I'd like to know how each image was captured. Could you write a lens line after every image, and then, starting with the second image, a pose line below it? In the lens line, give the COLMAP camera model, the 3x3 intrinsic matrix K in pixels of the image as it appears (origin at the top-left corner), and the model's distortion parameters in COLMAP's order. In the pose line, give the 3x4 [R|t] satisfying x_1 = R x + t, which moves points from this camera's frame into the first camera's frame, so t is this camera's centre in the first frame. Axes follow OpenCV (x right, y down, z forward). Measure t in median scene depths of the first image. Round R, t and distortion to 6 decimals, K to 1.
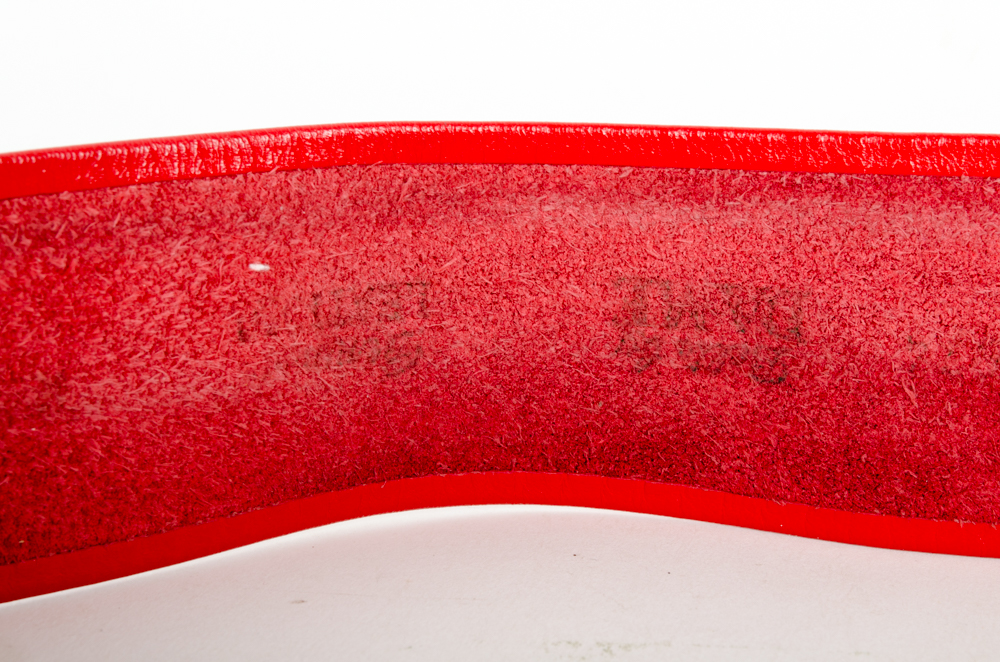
lens RADIAL K [[2030.8, 0, 503.9], [0, 2030.8, 332.0], [0, 0, 1]] dist [0.035202, 0.000000]
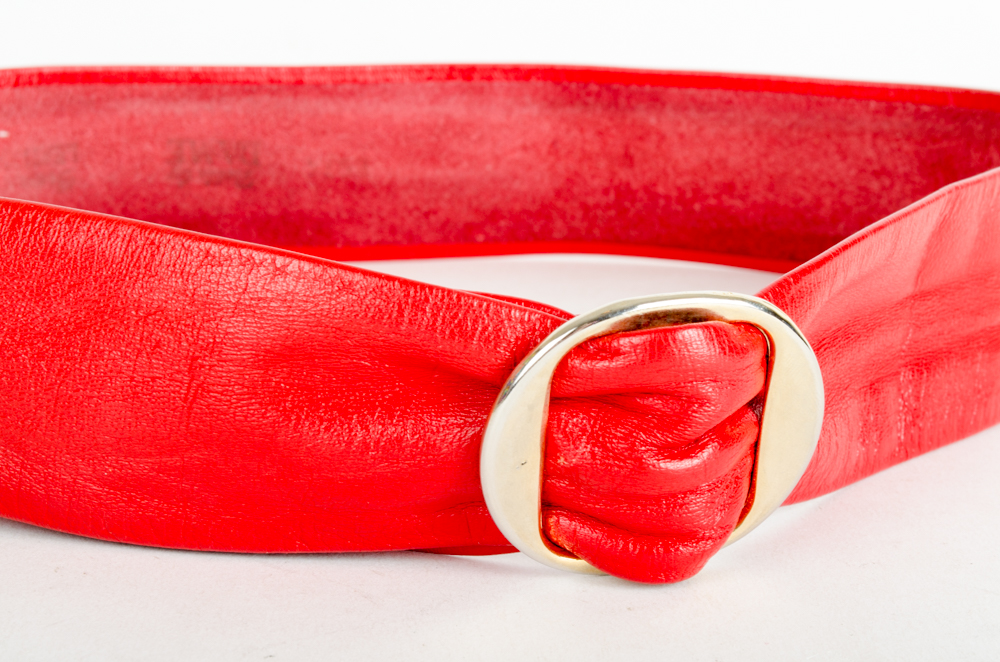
lens RADIAL K [[2030.8, 0, 501.3], [0, 2030.8, 332.2], [0, 0, 1]] dist [0.035202, 0.000000]
pose [[0.940773, -0.065397, 0.332671, -0.335089], [0.078837, 0.996521, -0.027048, 0.257131], [-0.329744, 0.051673, 0.942655, -1.080566]]
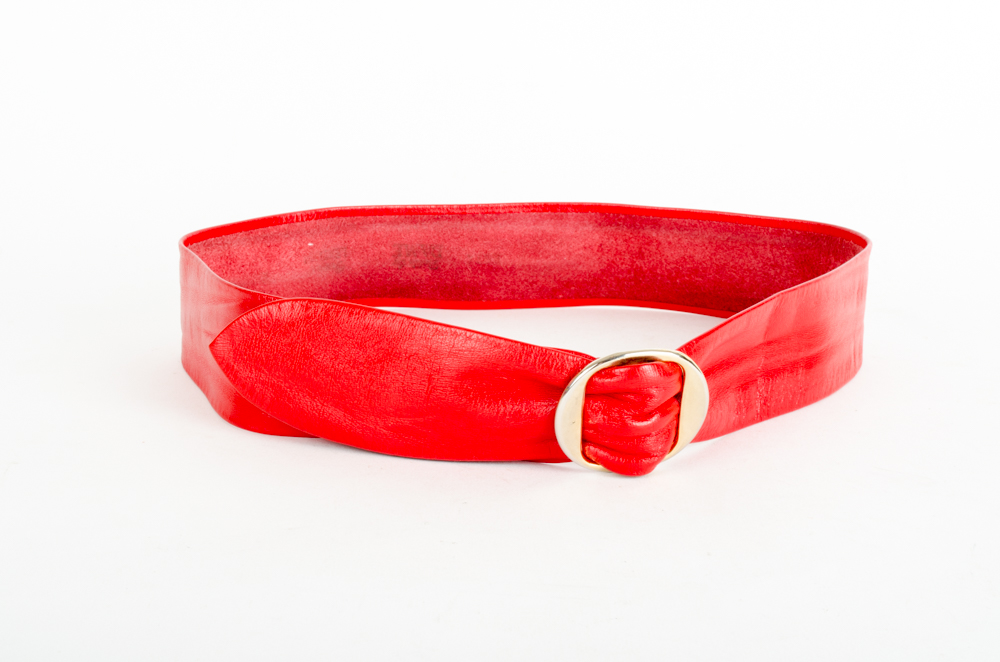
lens RADIAL K [[1611.9, 0, 500.7], [0, 1611.9, 328.6], [0, 0, 1]] dist [-0.027259, 0.000000]
pose [[0.957838, -0.062895, 0.280339, -0.634814], [0.070464, 0.997370, -0.016994, 0.204707], [-0.278533, 0.036032, 0.959751, -2.046537]]
